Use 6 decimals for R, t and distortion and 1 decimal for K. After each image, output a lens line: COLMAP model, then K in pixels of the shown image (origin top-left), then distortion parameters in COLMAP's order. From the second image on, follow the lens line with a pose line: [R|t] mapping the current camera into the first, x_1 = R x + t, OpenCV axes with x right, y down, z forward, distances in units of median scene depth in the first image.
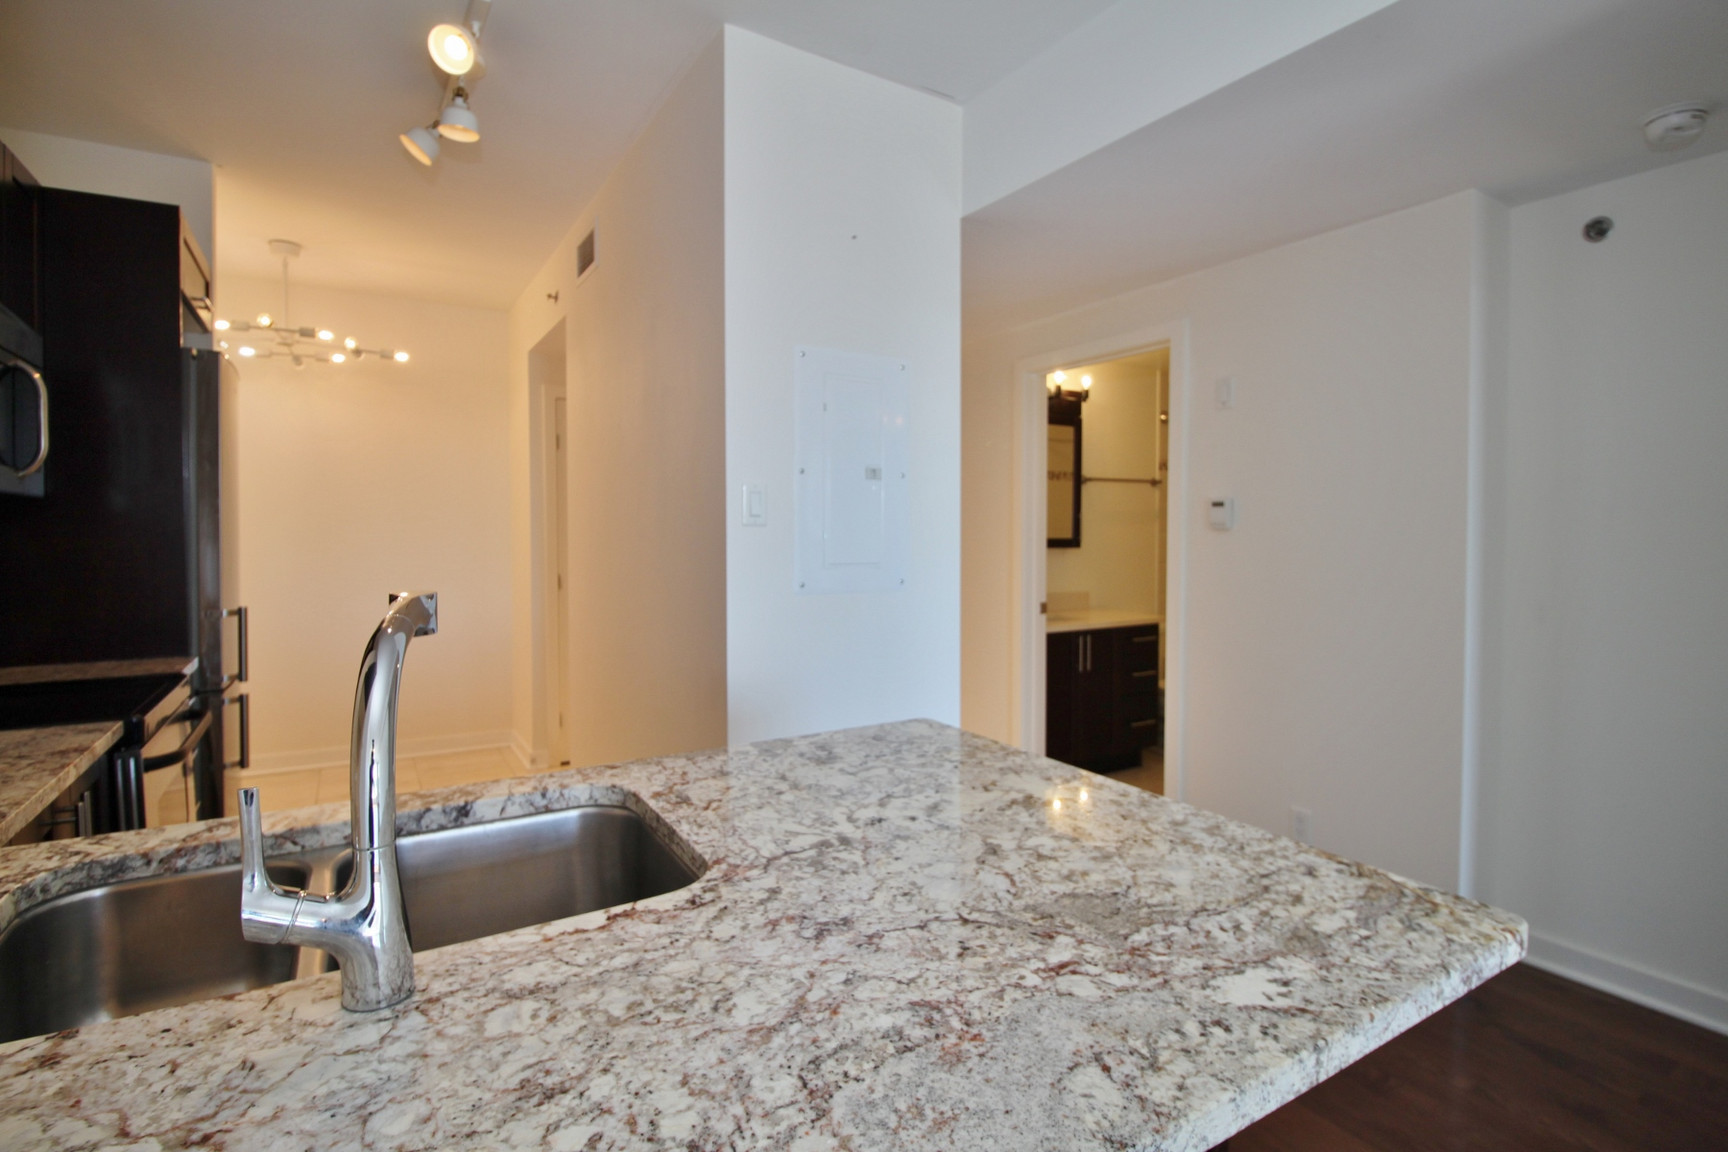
lens RADIAL K [[835.6, 0, 859.5], [0, 835.6, 552.8], [0, 0, 1]] dist [0.002459, -0.013889]
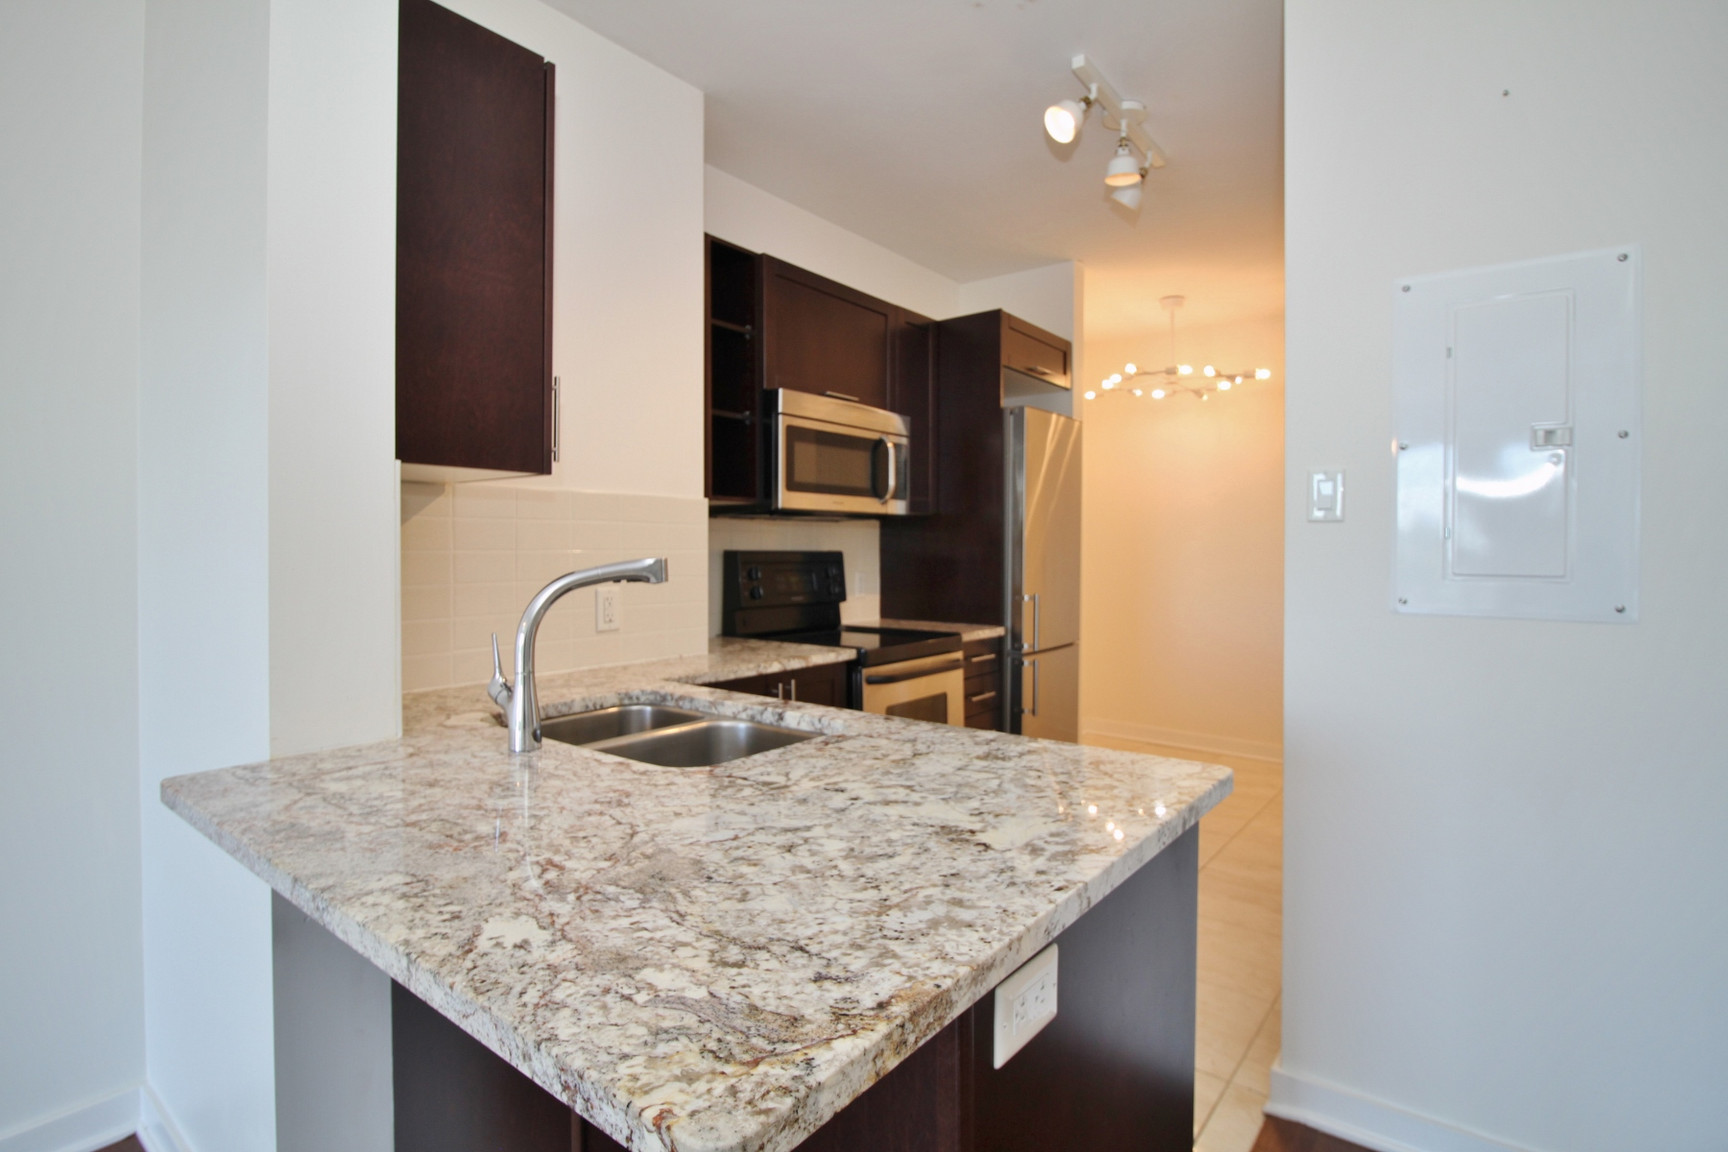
lens RADIAL K [[838.3, 0, 864.4], [0, 838.3, 555.1], [0, 0, 1]] dist [-0.001970, -0.009425]
pose [[0.352425, 0.007852, -0.935807, 1.170122], [-0.026102, 0.999658, -0.001442, 0.030945], [0.935476, 0.024935, 0.352509, 0.754861]]
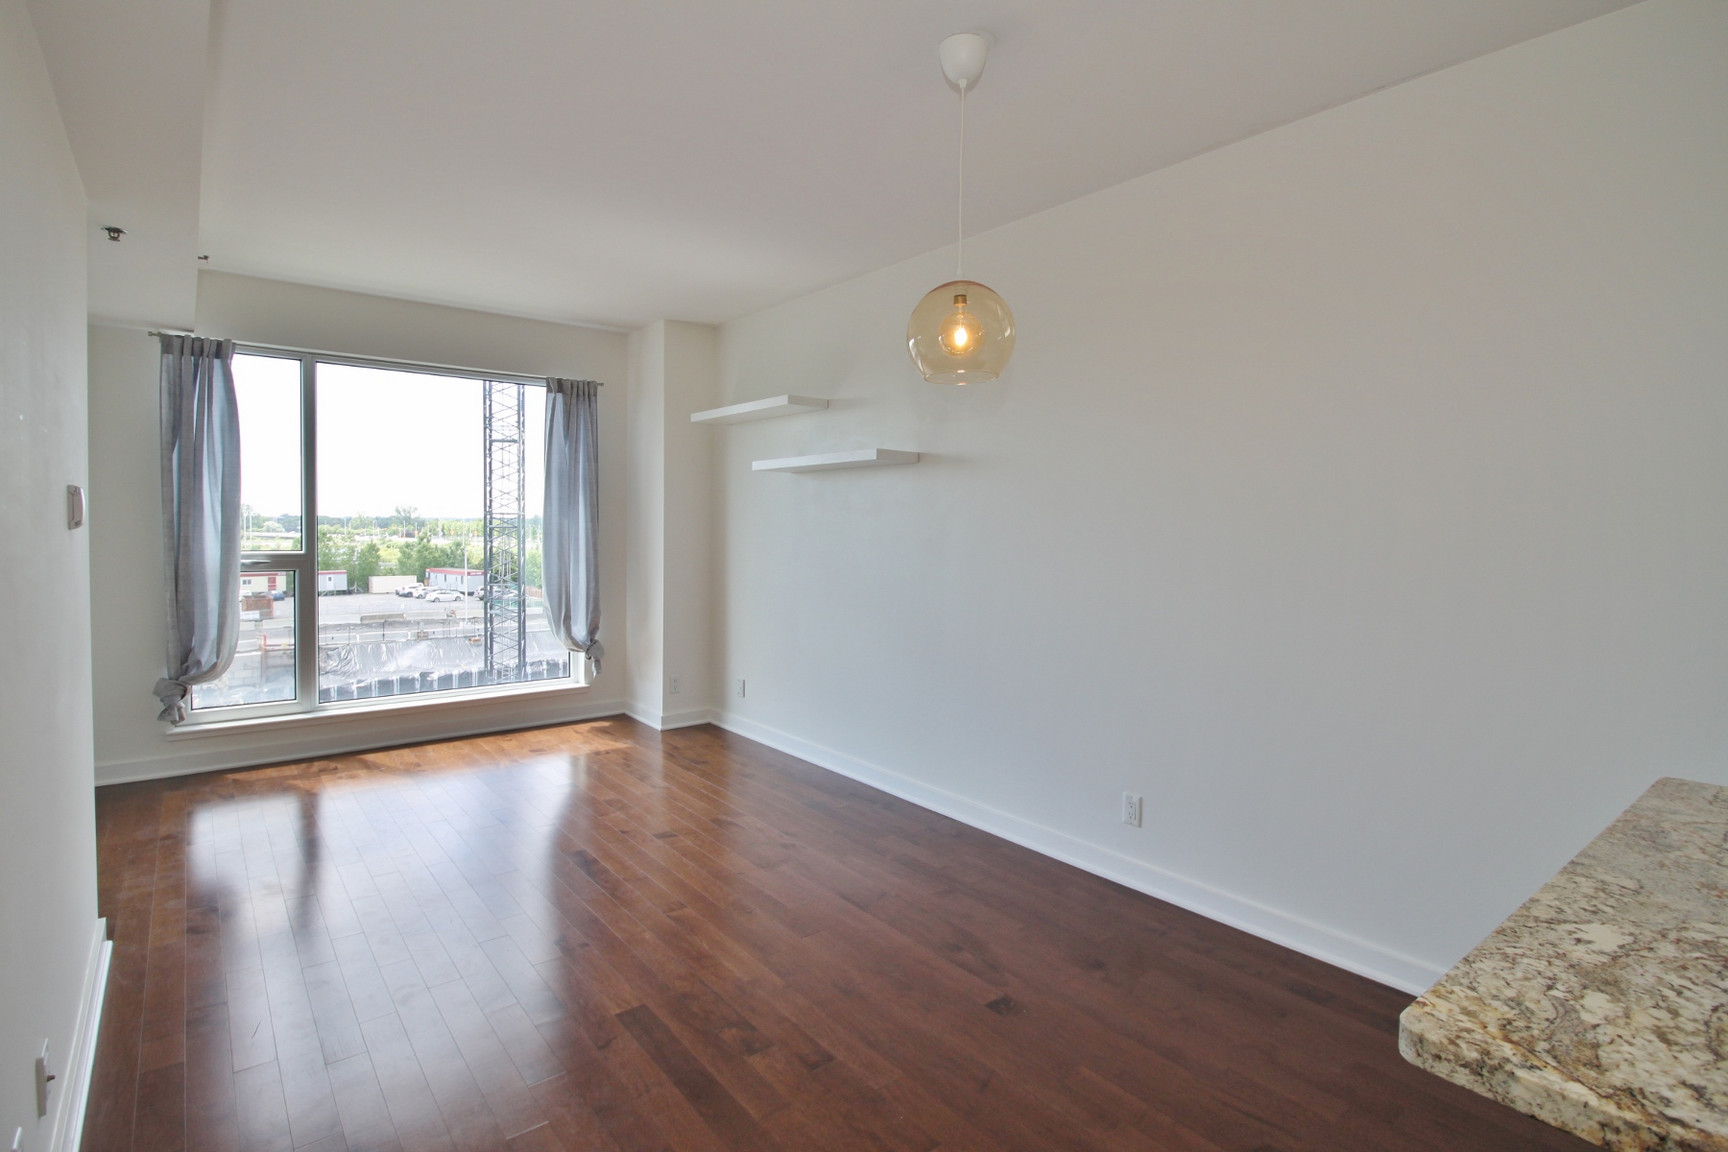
lens RADIAL K [[838.3, 0, 864.4], [0, 838.3, 555.1], [0, 0, 1]] dist [-0.001970, -0.009425]
pose [[-0.991721, -0.008931, -0.128100, 1.261486], [-0.016733, 0.998061, 0.059958, -0.074107], [0.127316, 0.061605, -0.989947, 1.502023]]
